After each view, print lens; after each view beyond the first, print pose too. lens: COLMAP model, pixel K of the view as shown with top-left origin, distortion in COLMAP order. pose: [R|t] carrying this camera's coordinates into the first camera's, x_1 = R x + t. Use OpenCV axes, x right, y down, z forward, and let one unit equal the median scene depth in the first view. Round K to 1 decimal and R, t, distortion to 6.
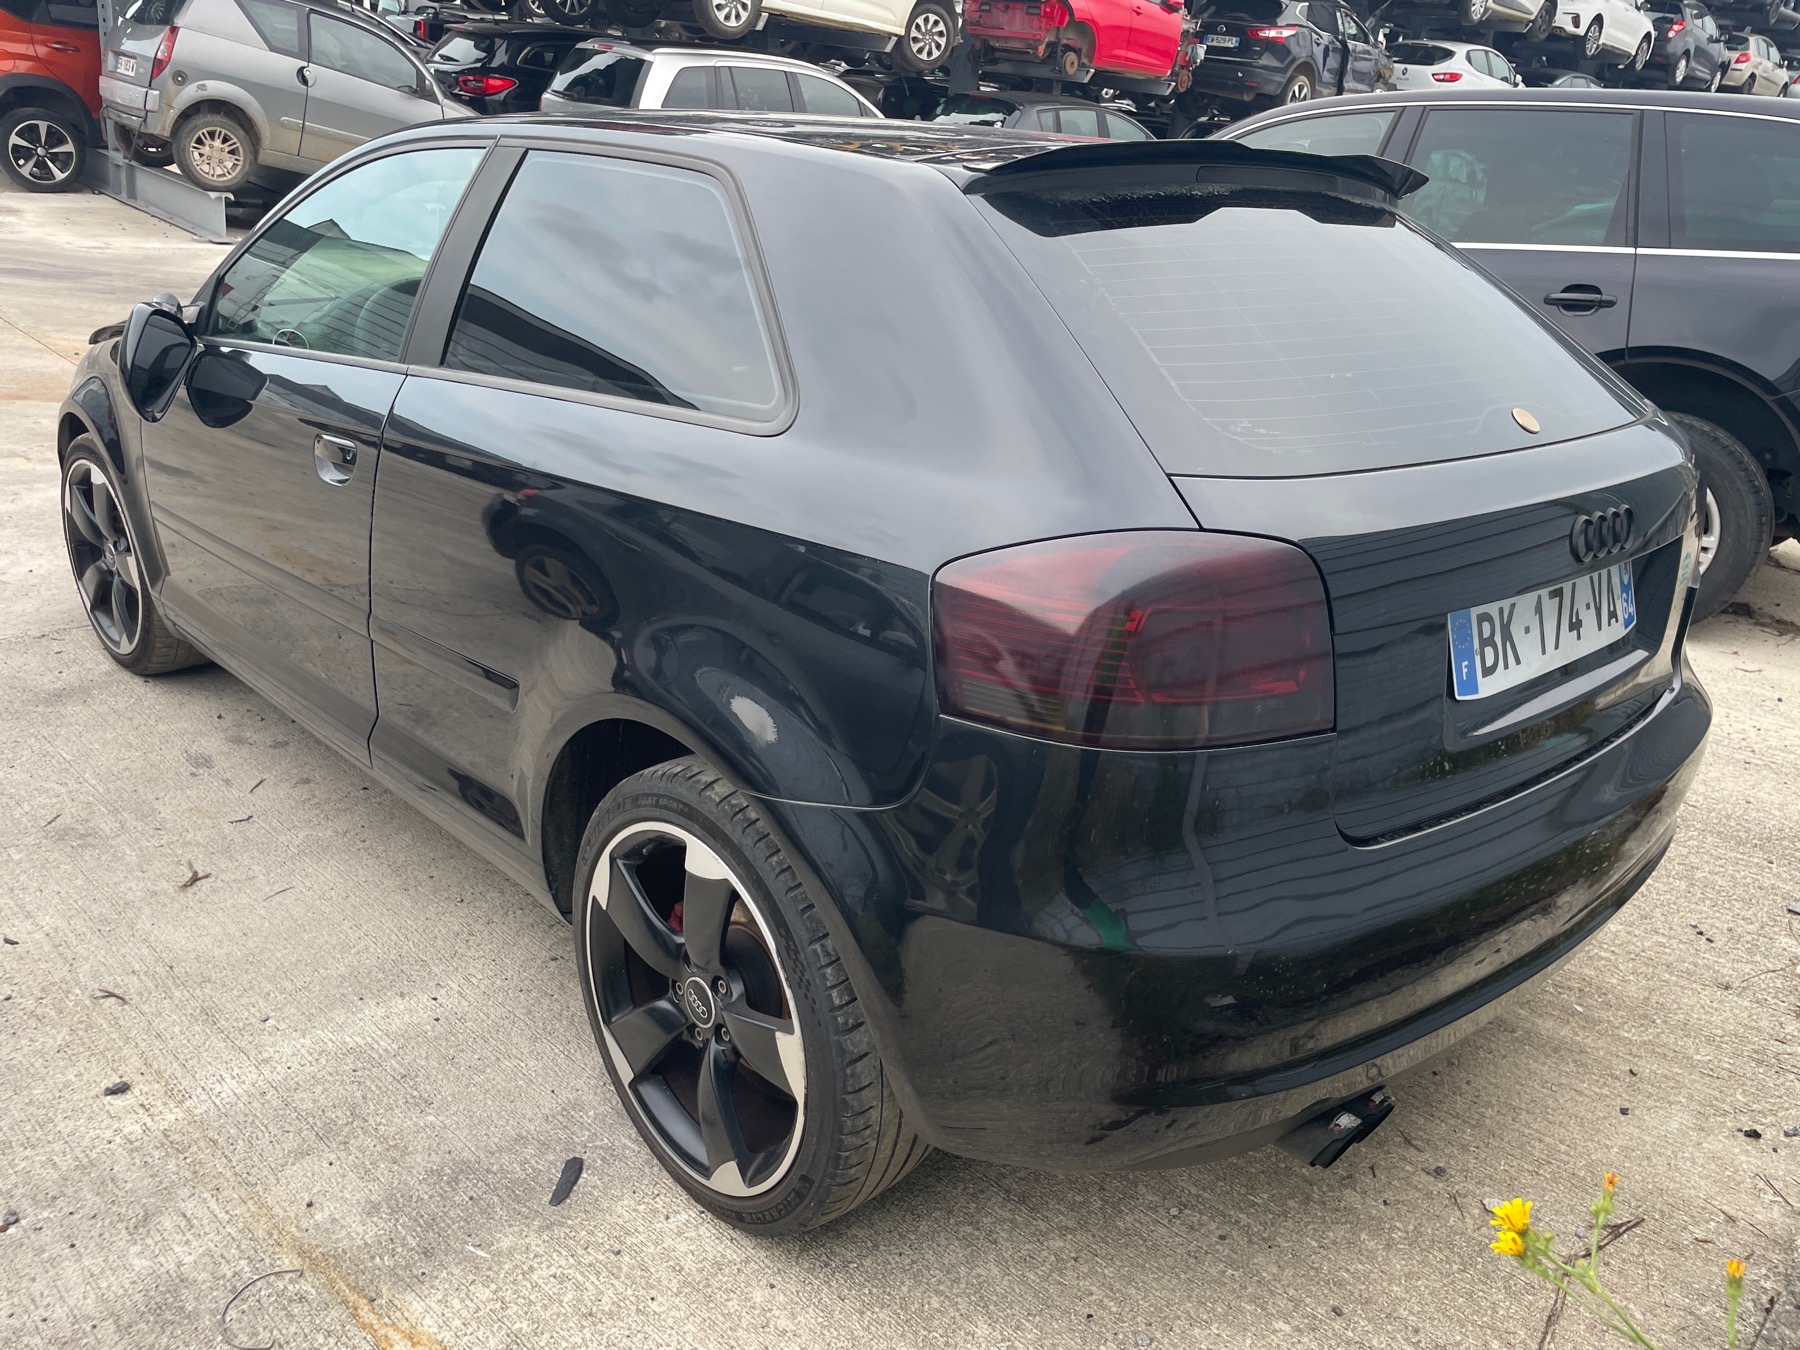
lens RADIAL K [[1369.9, 0, 908.4], [0, 1369.9, 667.0], [0, 0, 1]] dist [0.084269, -0.118631]
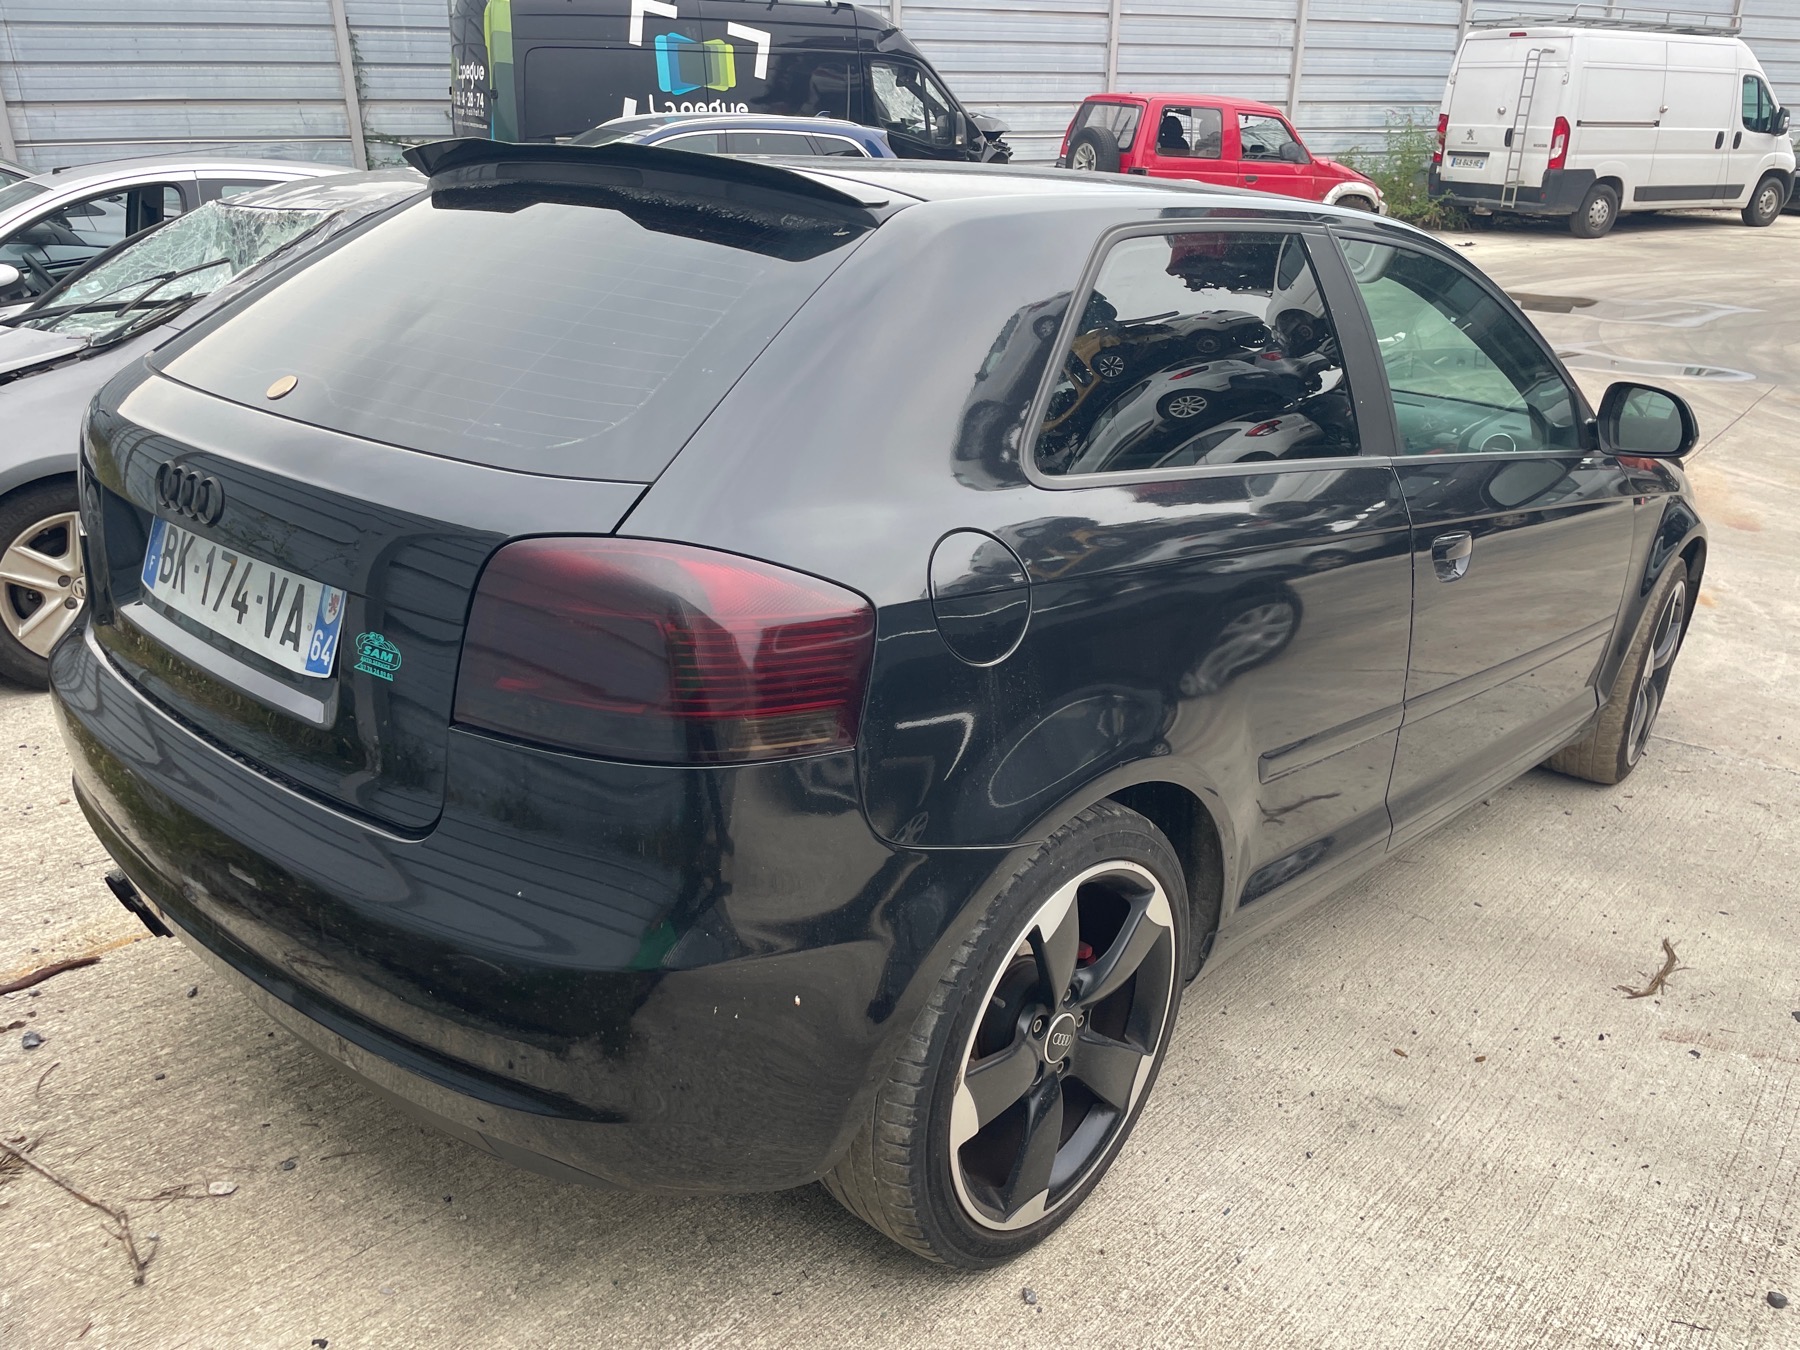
lens RADIAL K [[1369.9, 0, 908.4], [0, 1369.9, 667.0], [0, 0, 1]] dist [0.084269, -0.118631]
pose [[0.085116, 0.264349, -0.960664, 1.350148], [-0.376256, 0.901302, 0.214677, -0.344147], [0.922598, 0.343184, 0.176178, 1.190146]]
